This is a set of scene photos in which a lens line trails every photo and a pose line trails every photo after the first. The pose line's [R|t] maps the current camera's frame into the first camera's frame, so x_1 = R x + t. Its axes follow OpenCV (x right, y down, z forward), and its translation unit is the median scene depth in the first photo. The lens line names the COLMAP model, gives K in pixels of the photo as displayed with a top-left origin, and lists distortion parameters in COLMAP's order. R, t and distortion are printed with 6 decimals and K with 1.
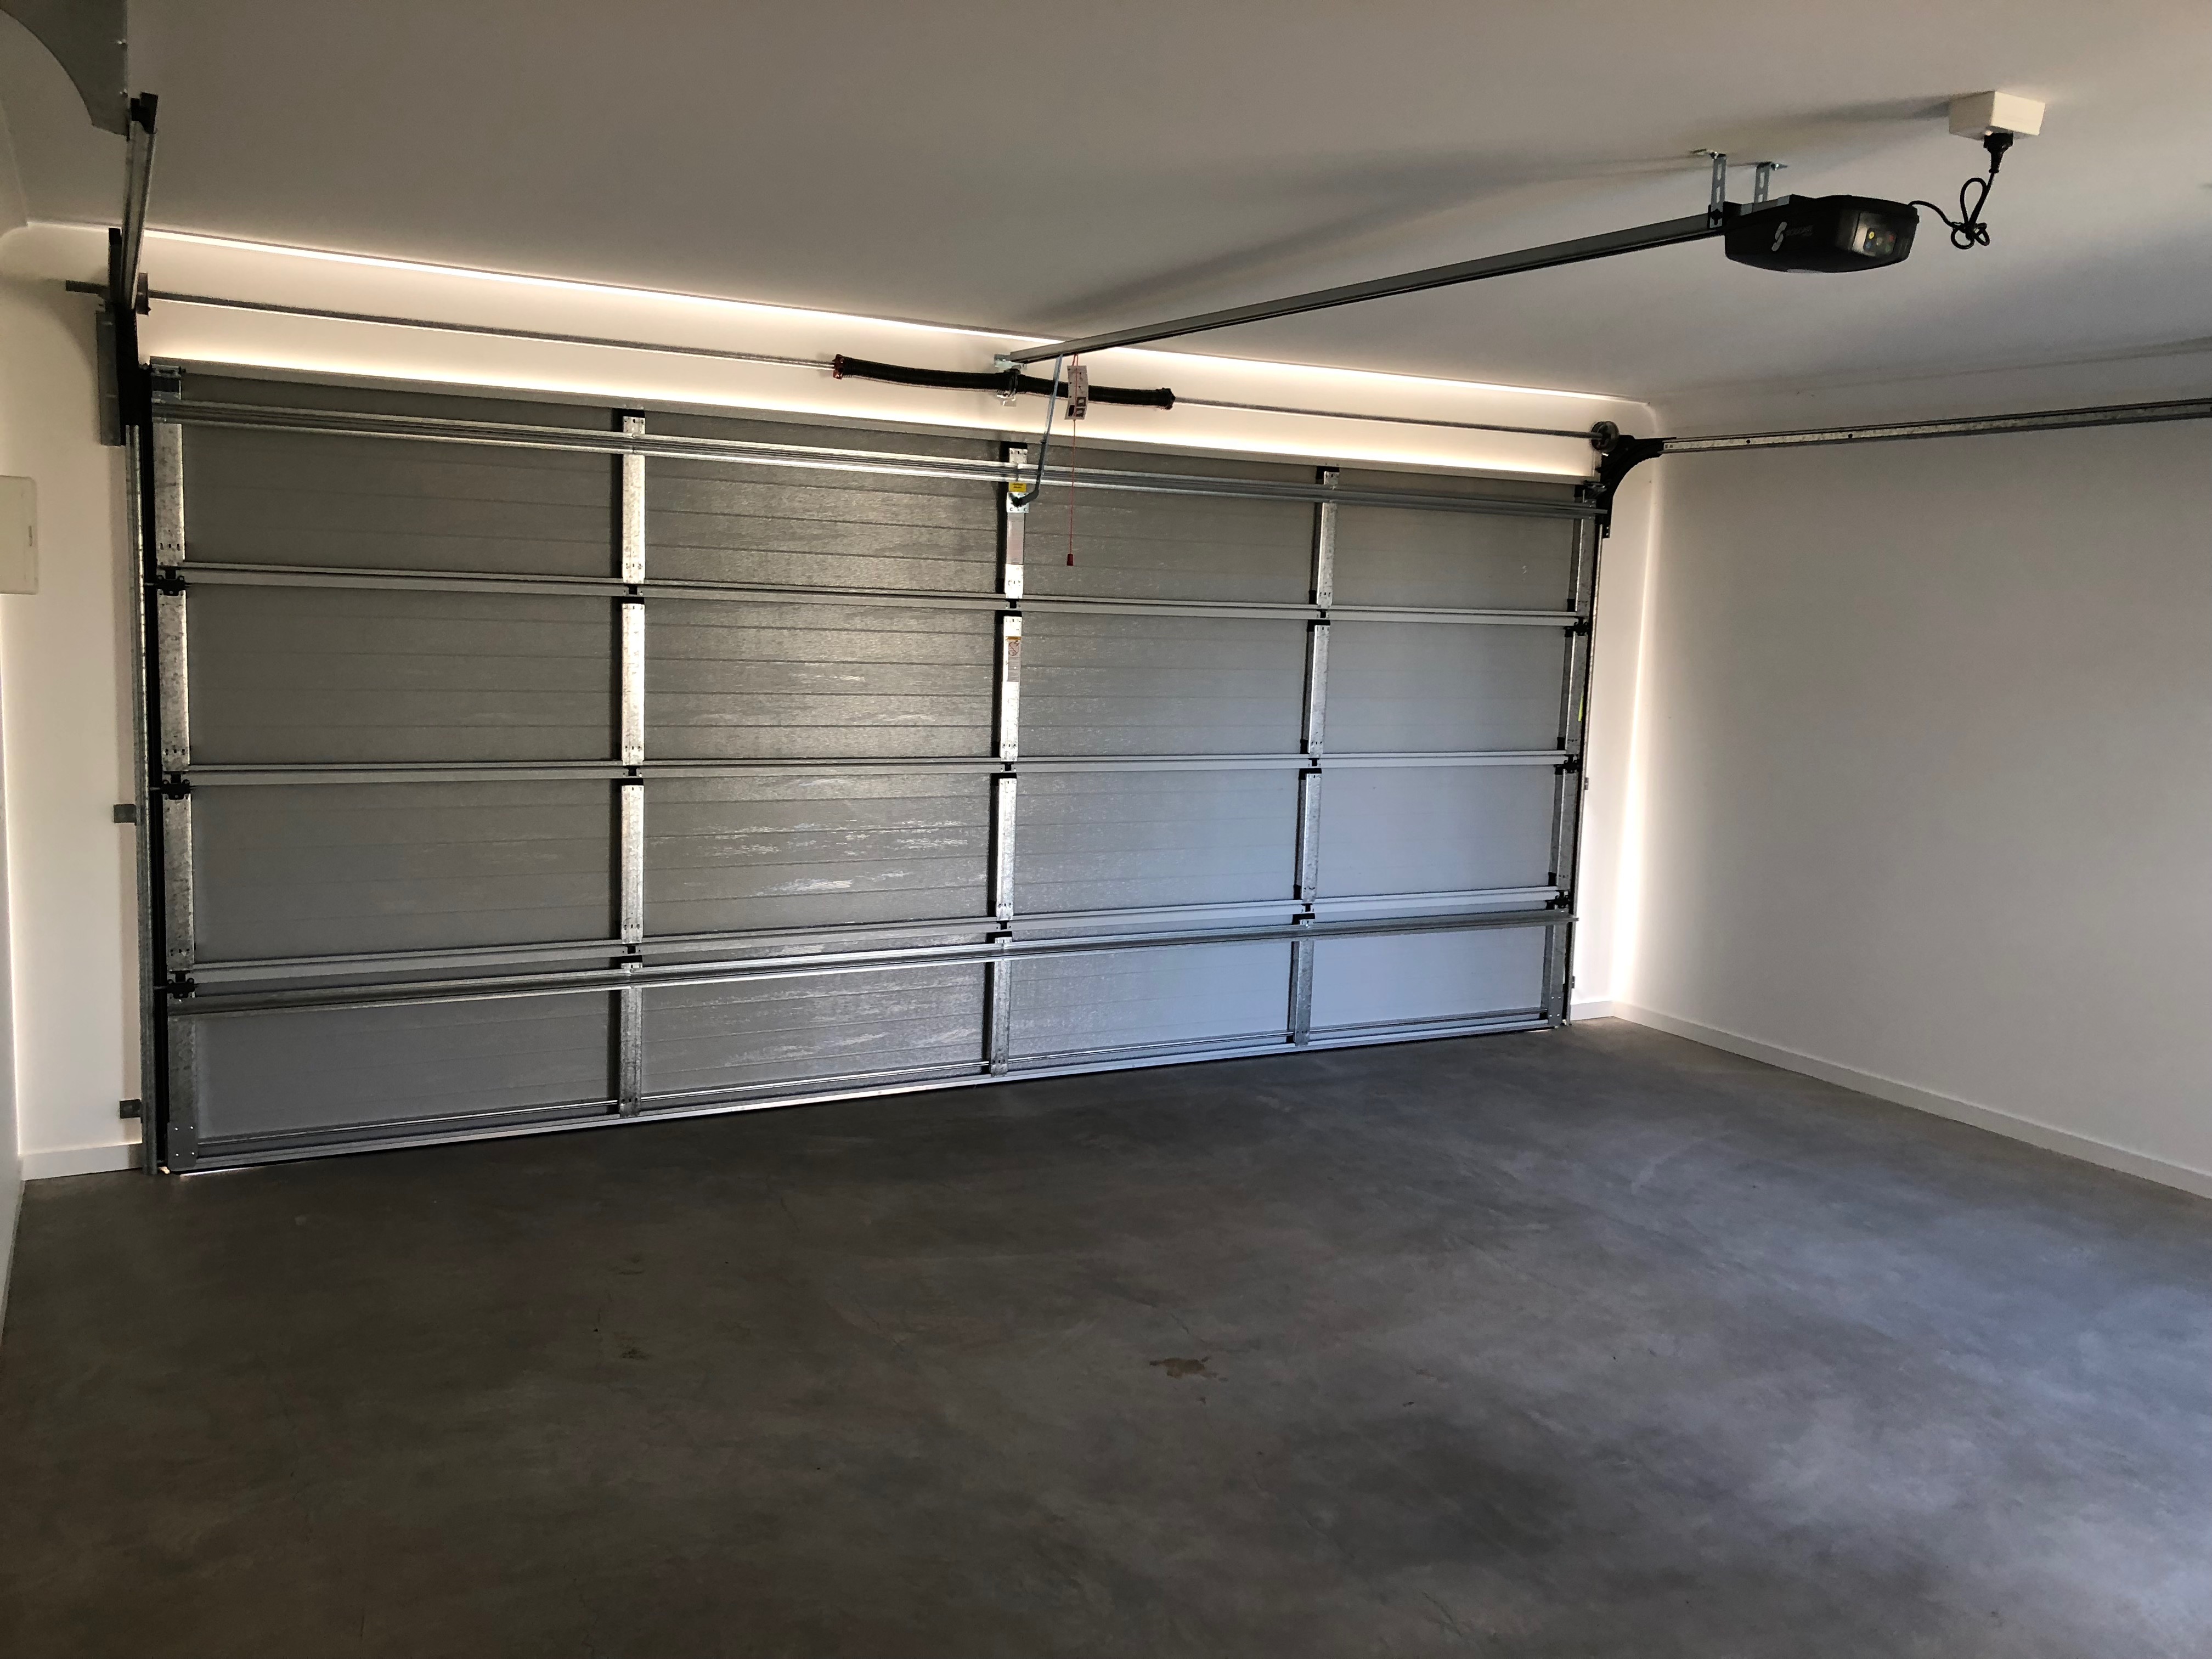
lens RADIAL K [[1840.9, 0, 1106.7], [0, 1840.9, 828.0], [0, 0, 1]] dist [0.051492, -0.043385]
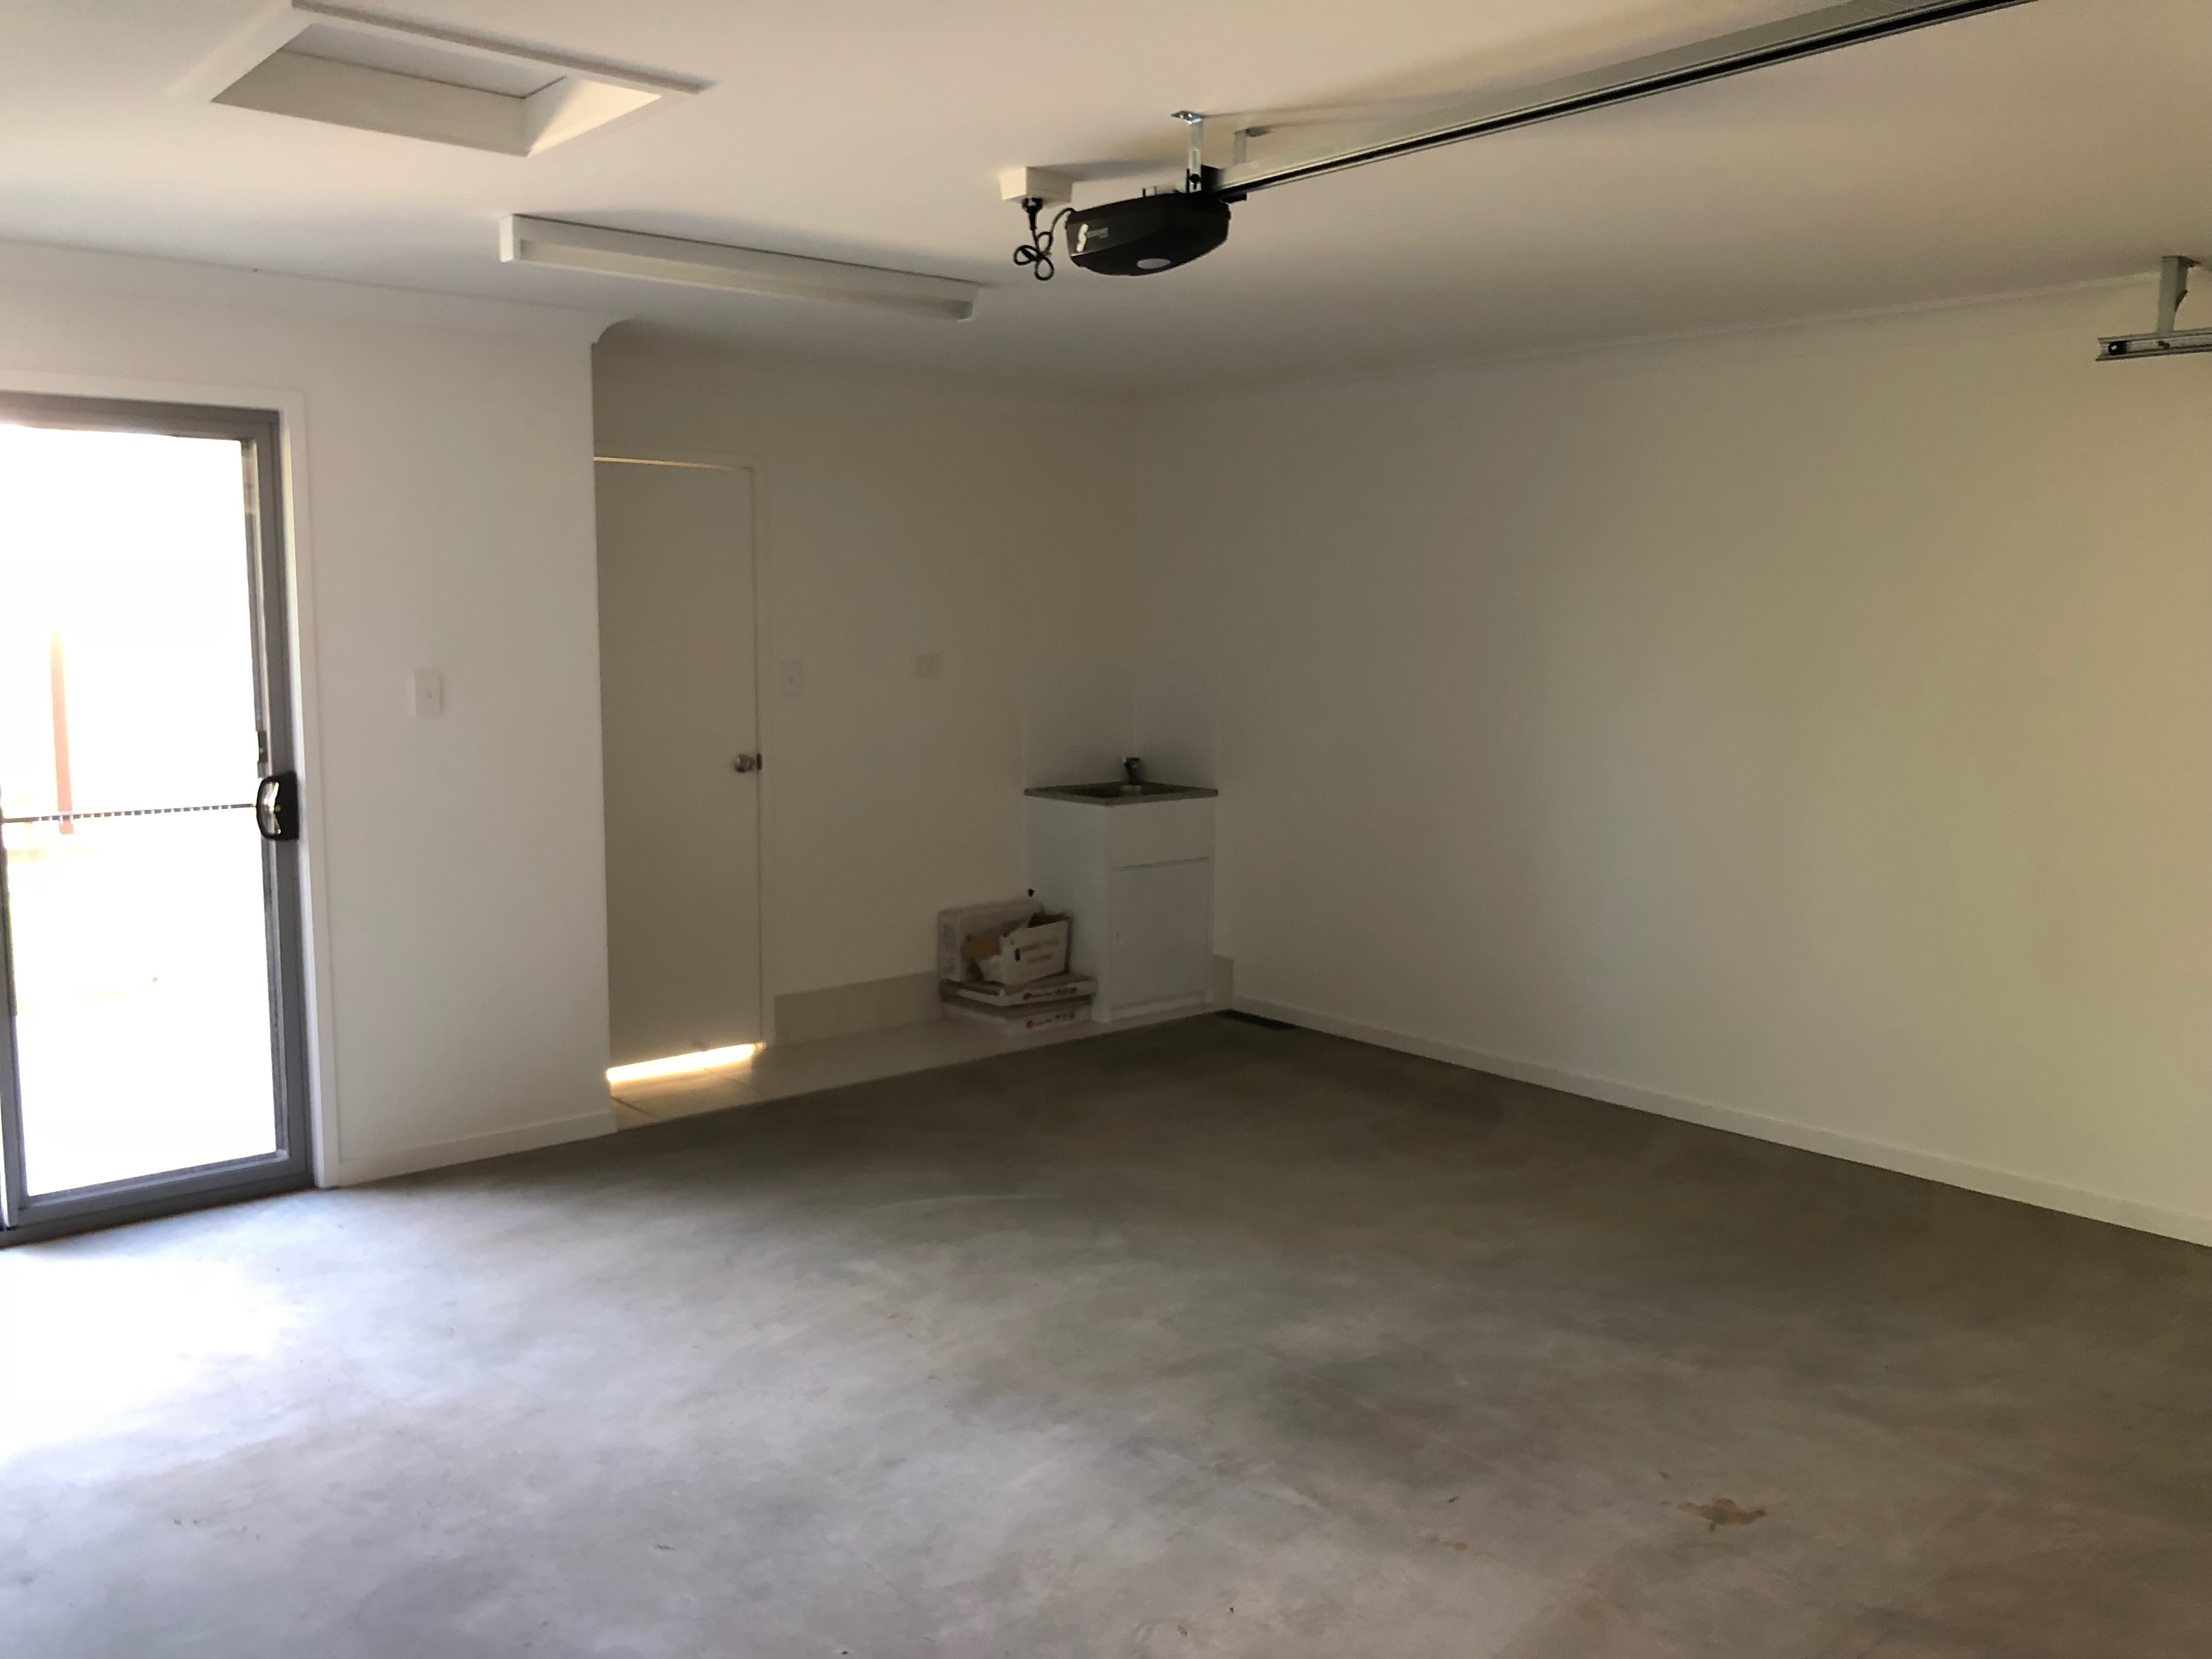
lens RADIAL K [[1840.9, 0, 1105.2], [0, 1840.9, 830.0], [0, 0, 1]] dist [0.051492, -0.043385]
pose [[-0.975207, -0.022854, -0.220112, 0.549557], [-0.075044, 0.969869, 0.231782, -0.198000], [0.208183, 0.242553, -0.947538, 1.802400]]
